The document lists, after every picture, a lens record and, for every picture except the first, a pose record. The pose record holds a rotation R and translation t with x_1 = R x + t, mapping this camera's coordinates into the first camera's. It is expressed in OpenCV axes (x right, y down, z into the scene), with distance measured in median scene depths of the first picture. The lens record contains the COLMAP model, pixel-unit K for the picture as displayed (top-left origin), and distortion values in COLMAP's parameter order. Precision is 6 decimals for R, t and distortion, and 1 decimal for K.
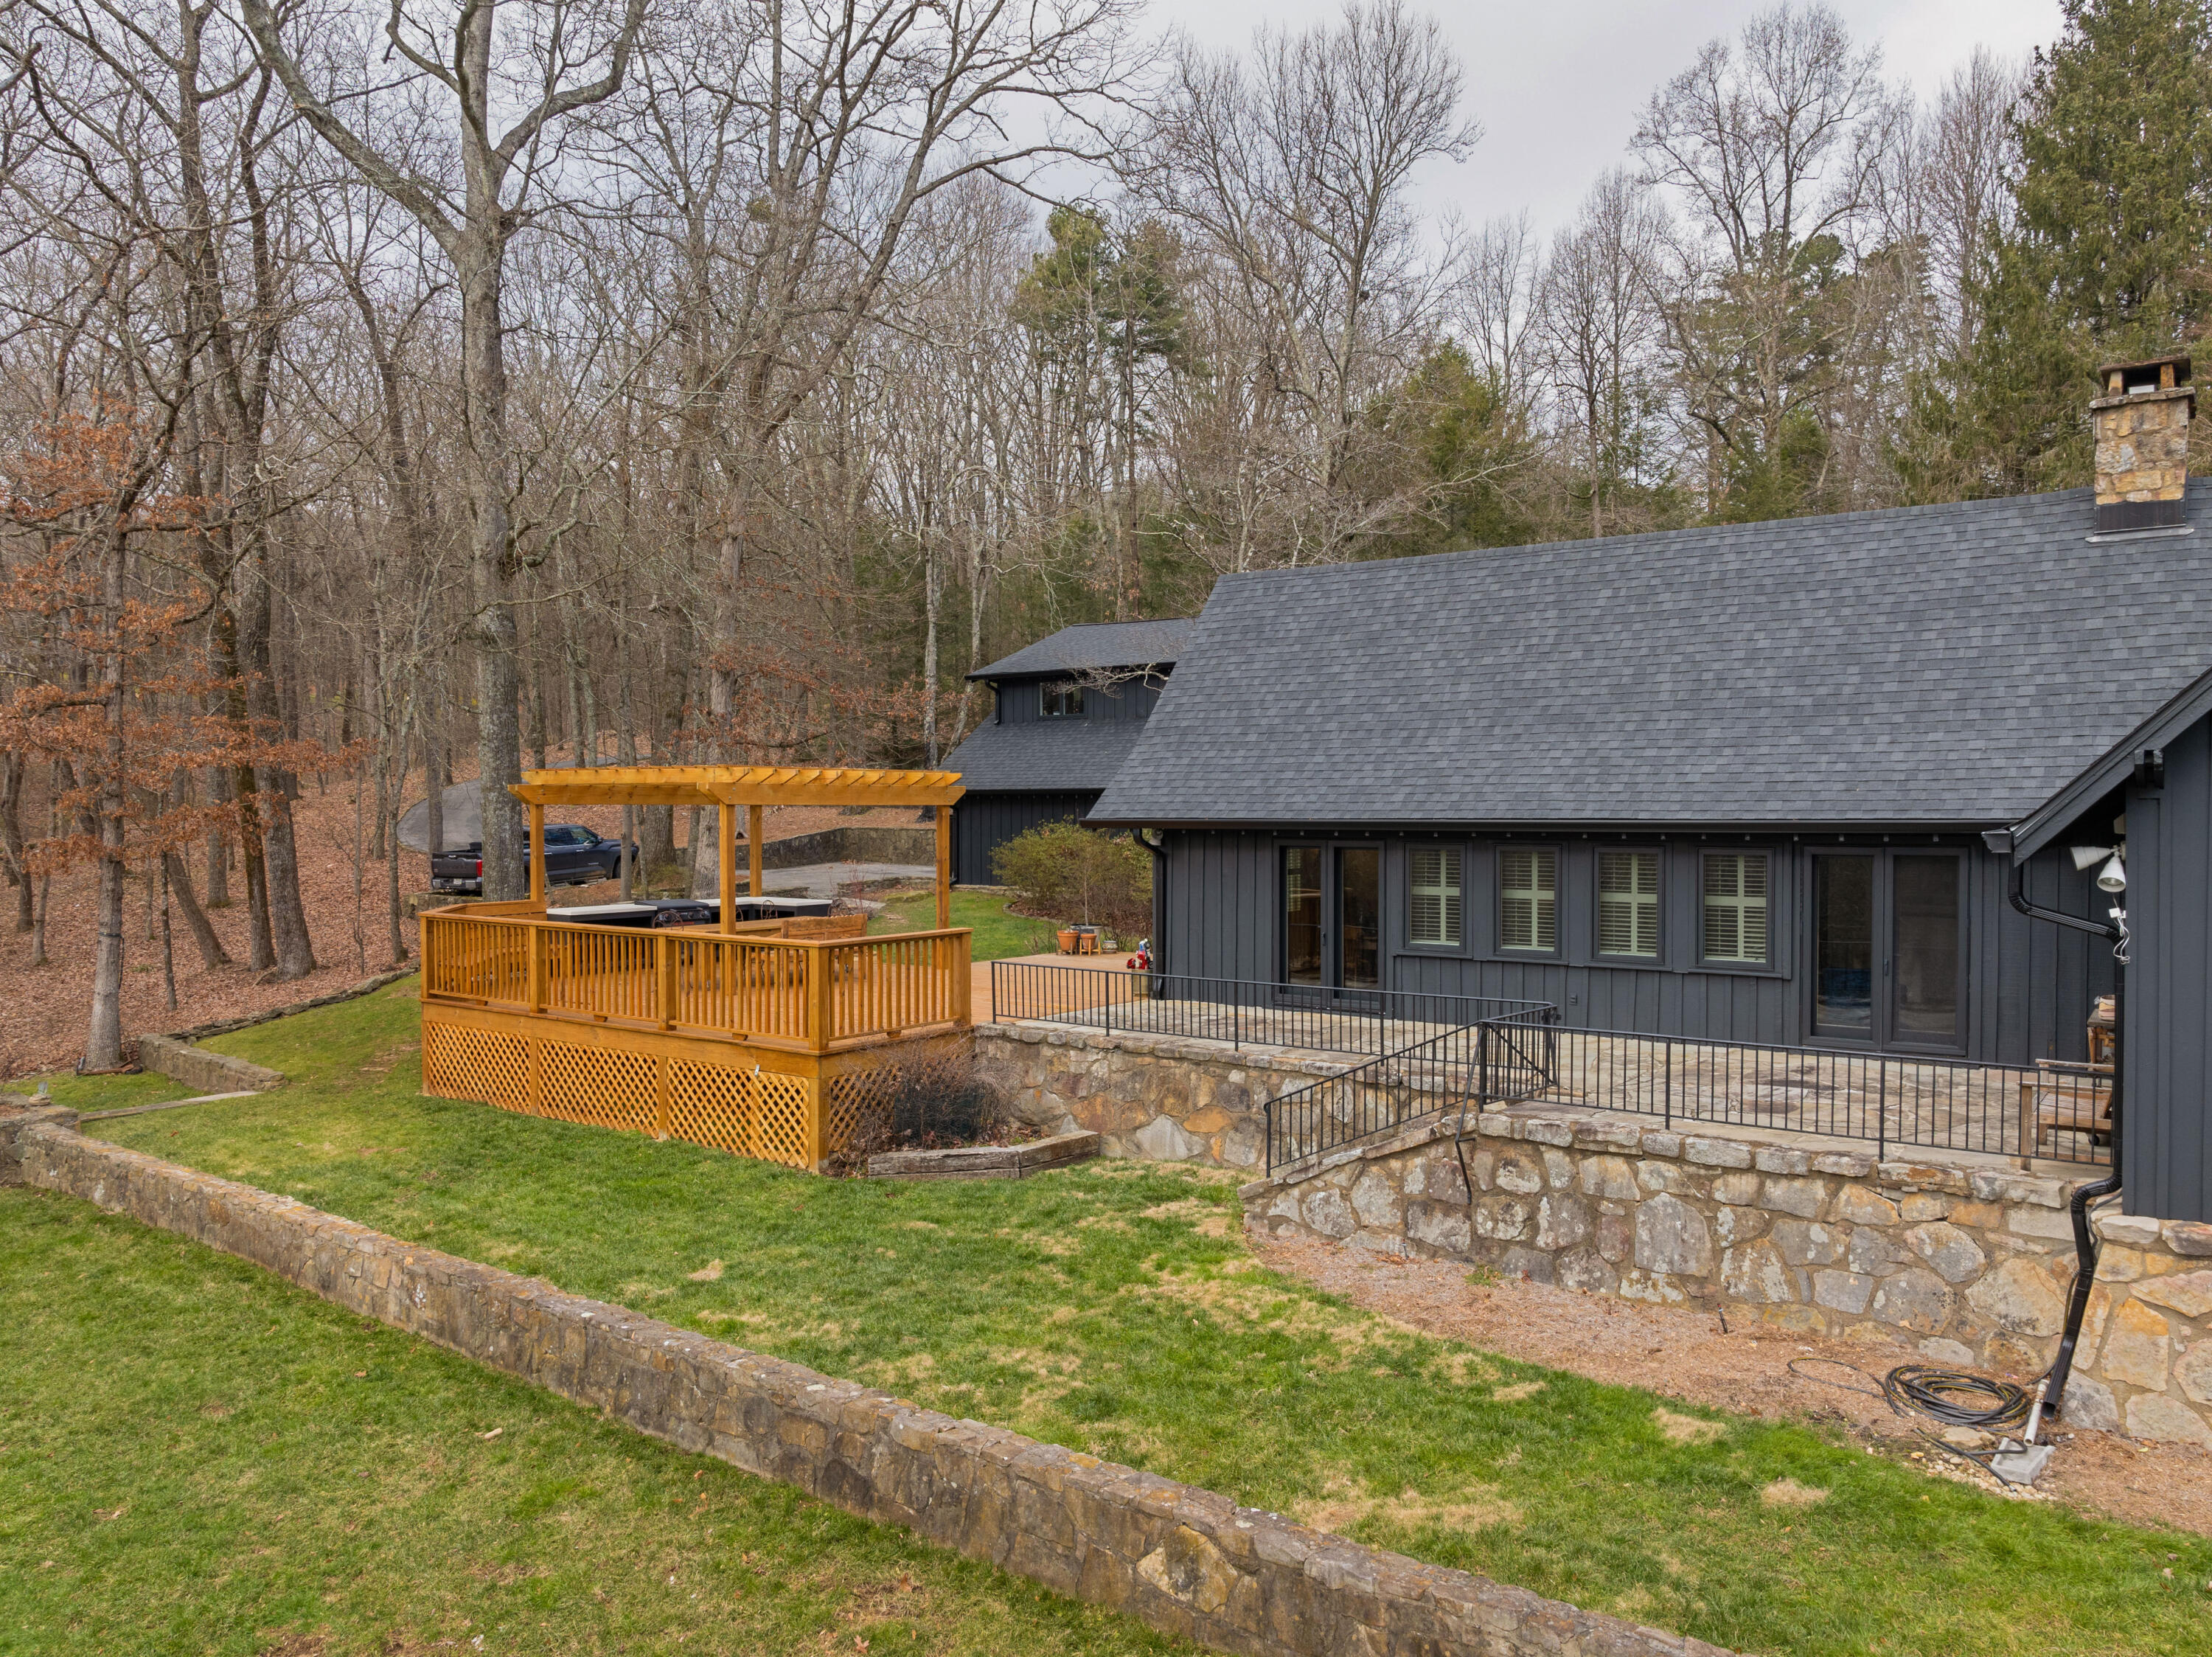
lens RADIAL K [[1578.2, 0, 1098.3], [0, 1578.2, 821.3], [0, 0, 1]] dist [-0.038398, 0.002418]
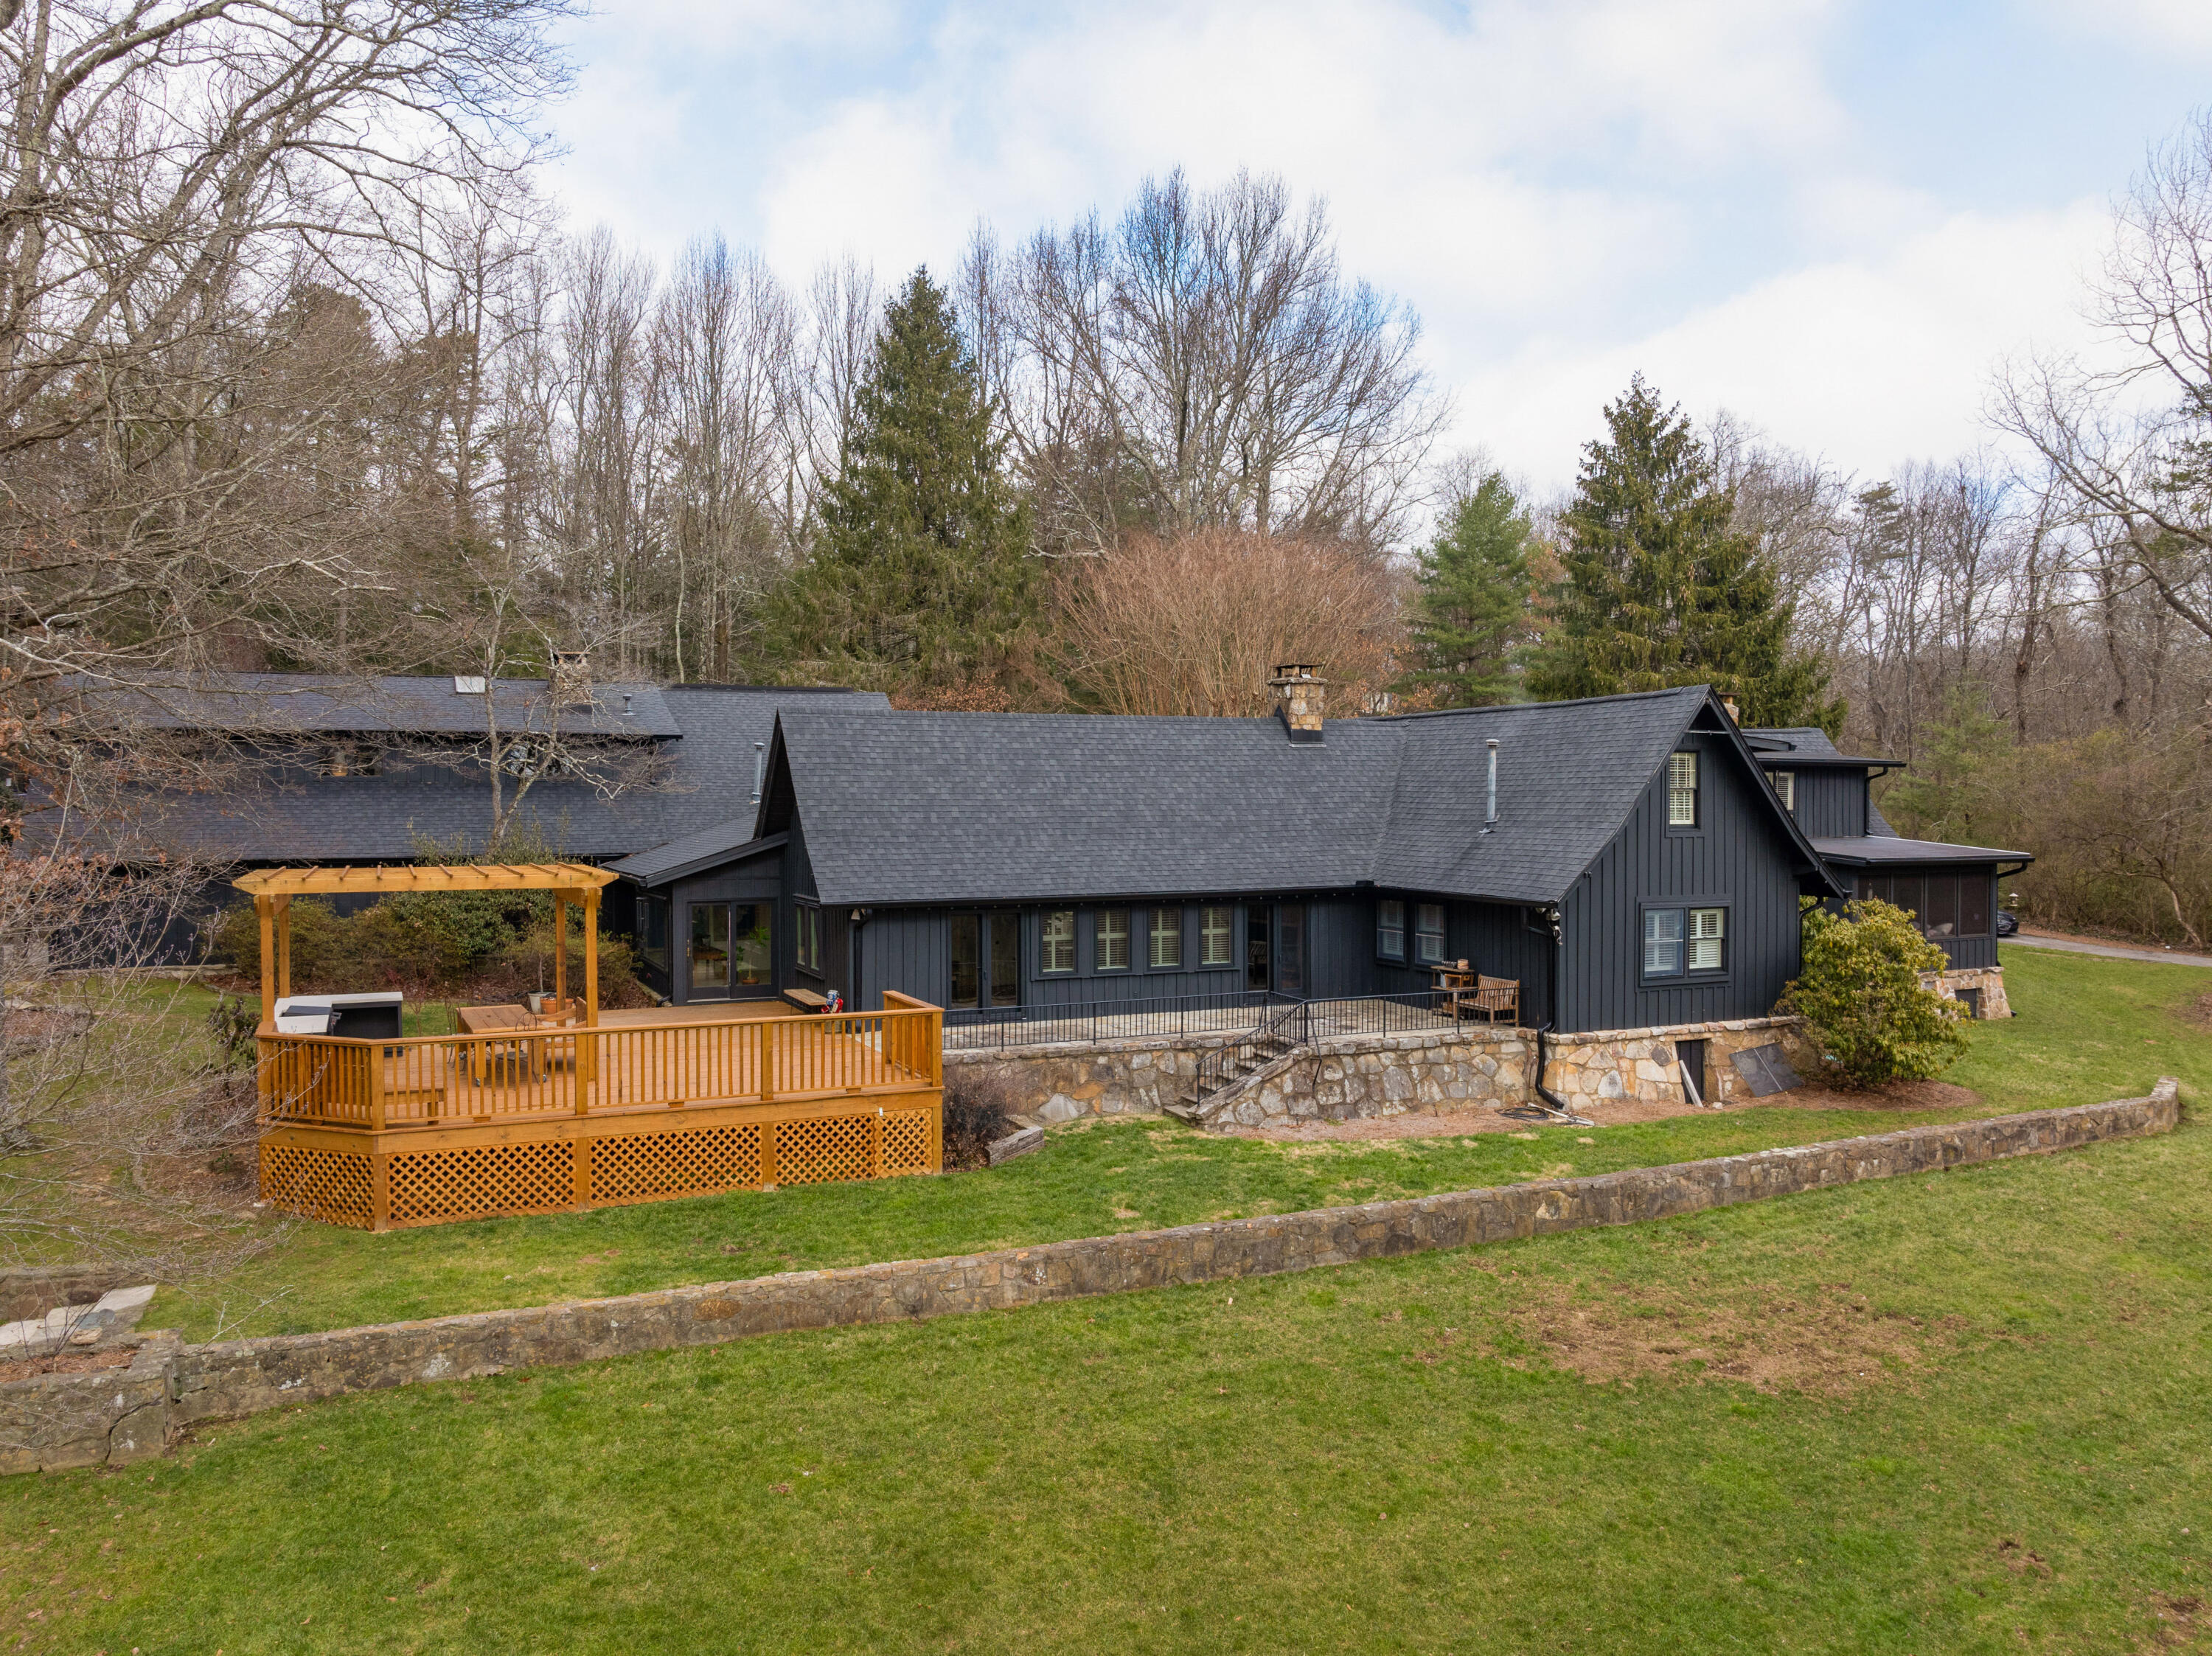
lens RADIAL K [[1578.1, 0, 1097.9], [0, 1578.1, 821.8], [0, 0, 1]] dist [-0.038398, 0.002418]
pose [[0.482861, -0.008394, 0.875657, -1.404446], [0.011904, 0.999925, 0.003021, -0.094612], [-0.875616, 0.008965, 0.482925, 0.220359]]
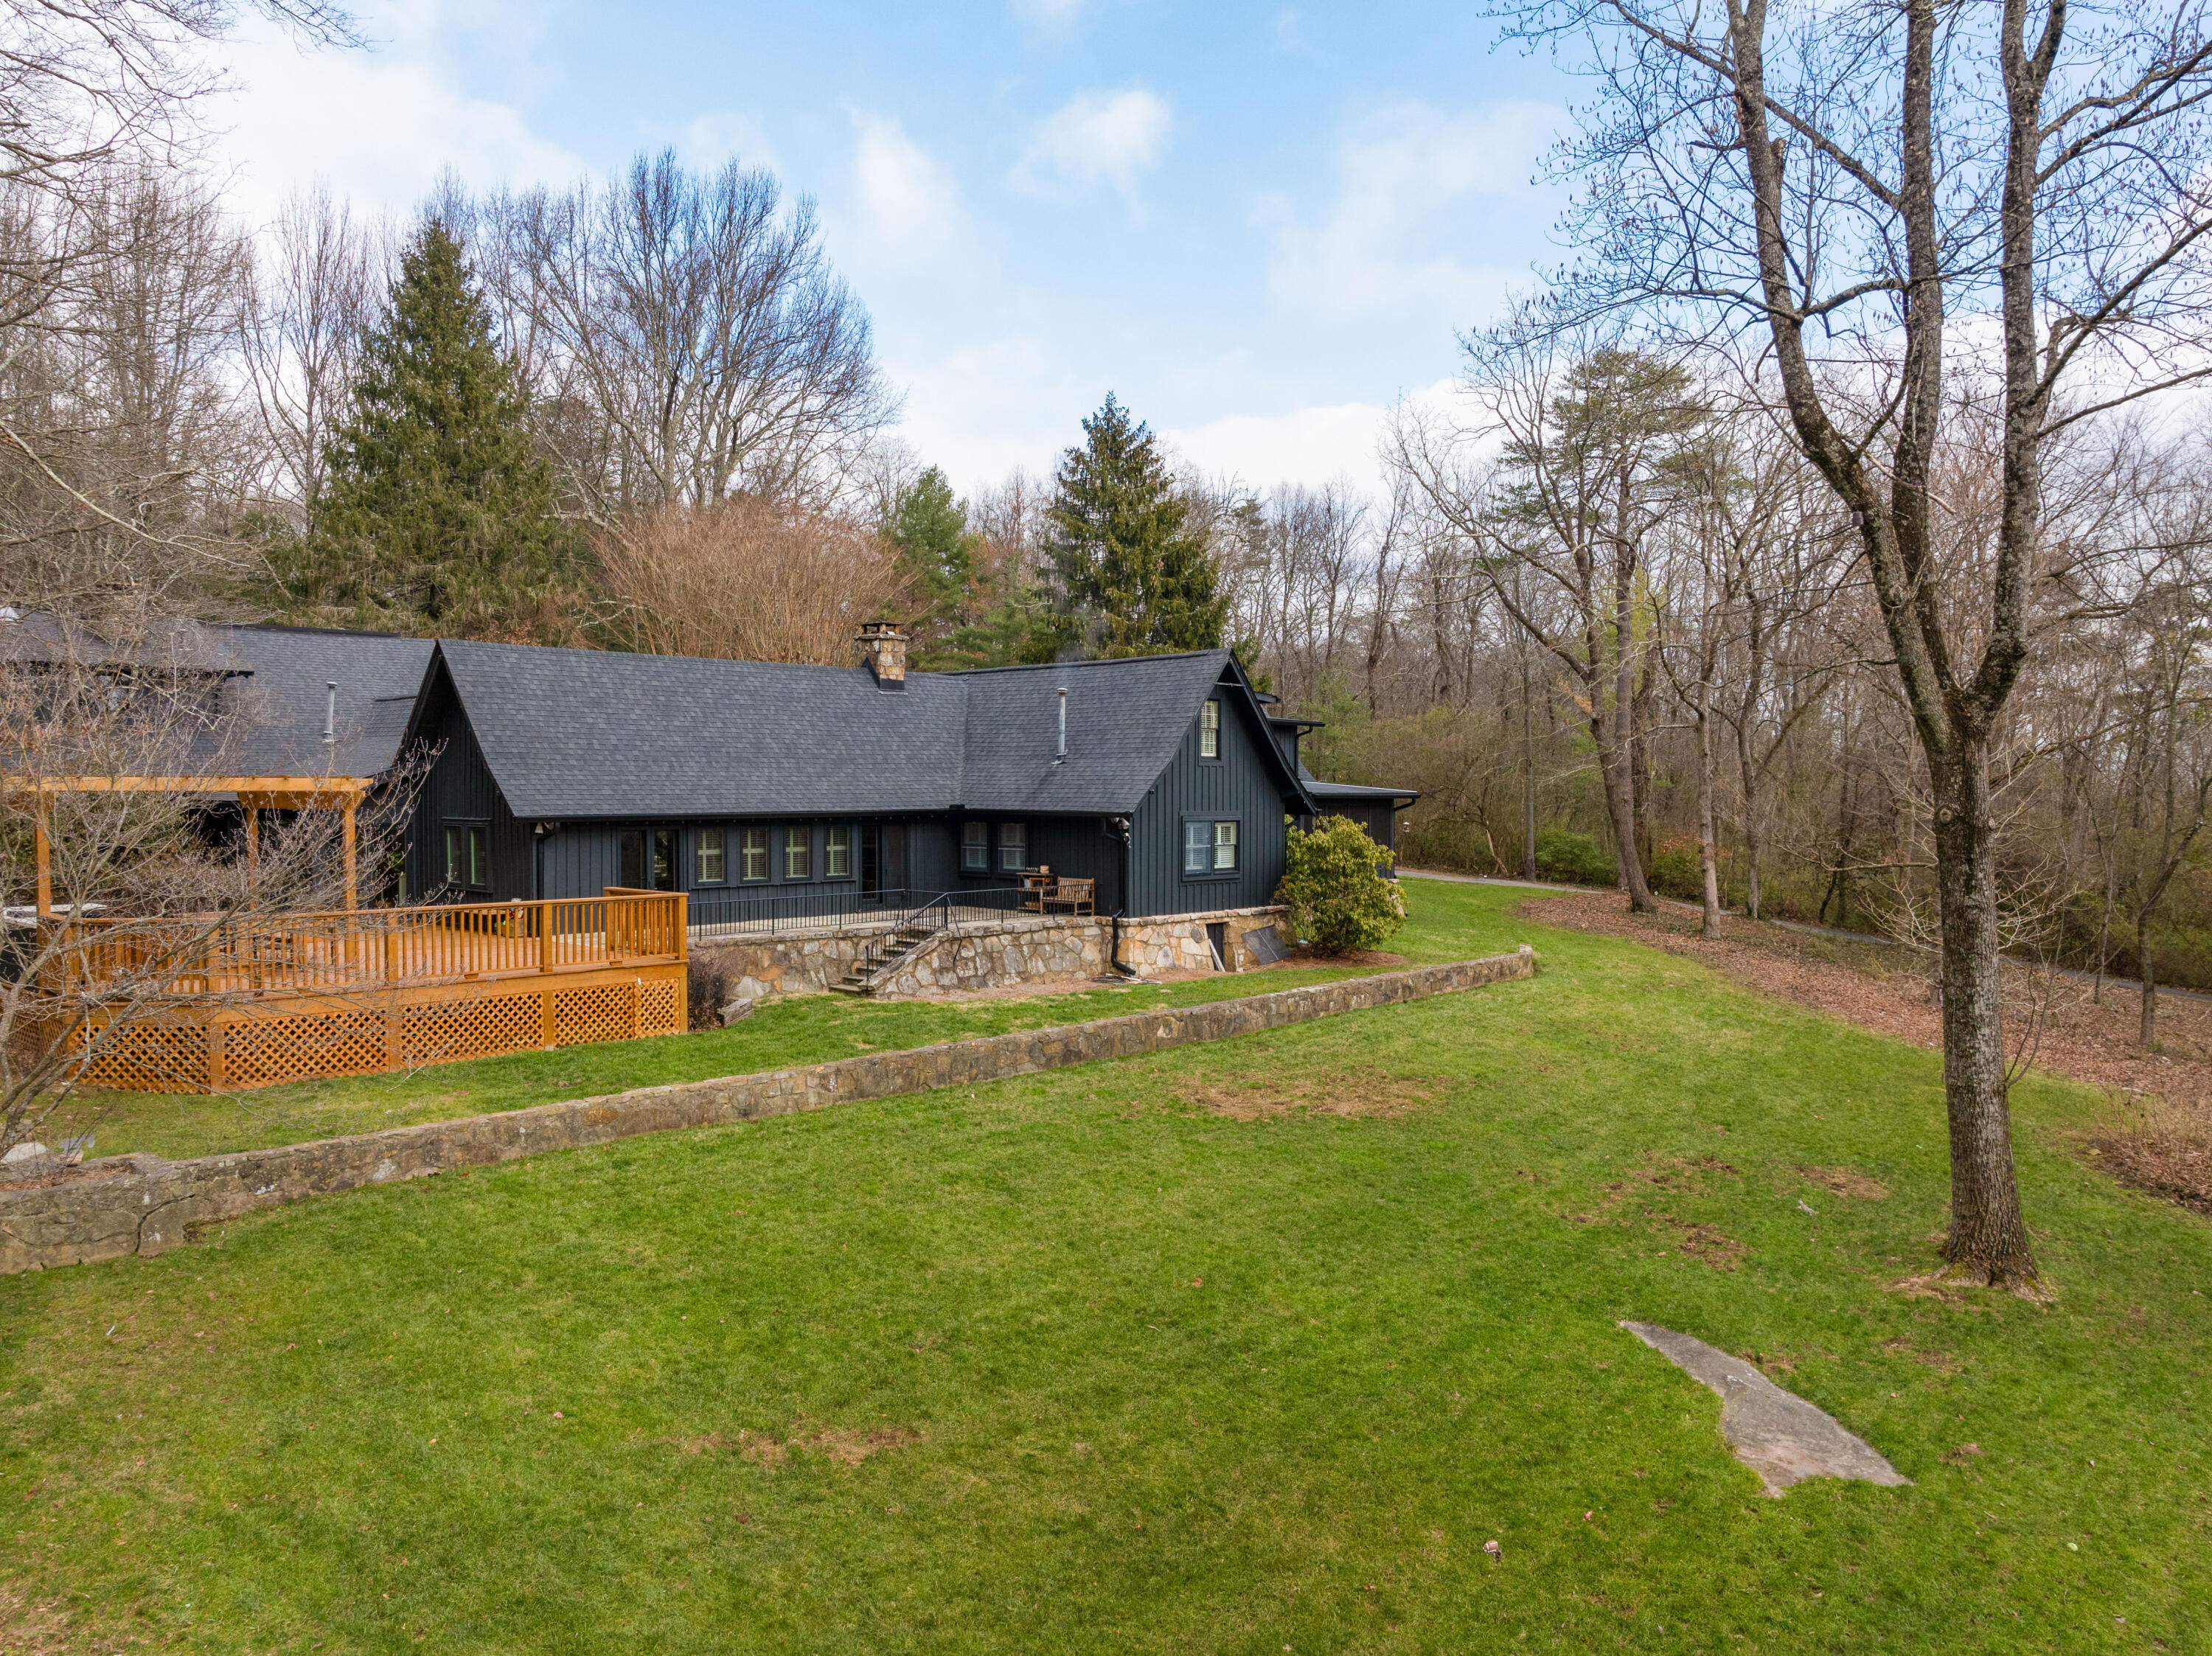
lens RADIAL K [[1578.1, 0, 1100.4], [0, 1578.1, 822.8], [0, 0, 1]] dist [-0.038398, 0.002418]
pose [[0.105709, -0.018319, 0.994228, -1.854398], [0.011461, 0.999786, 0.017203, -0.018747], [-0.994331, 0.009577, 0.105896, 0.425421]]
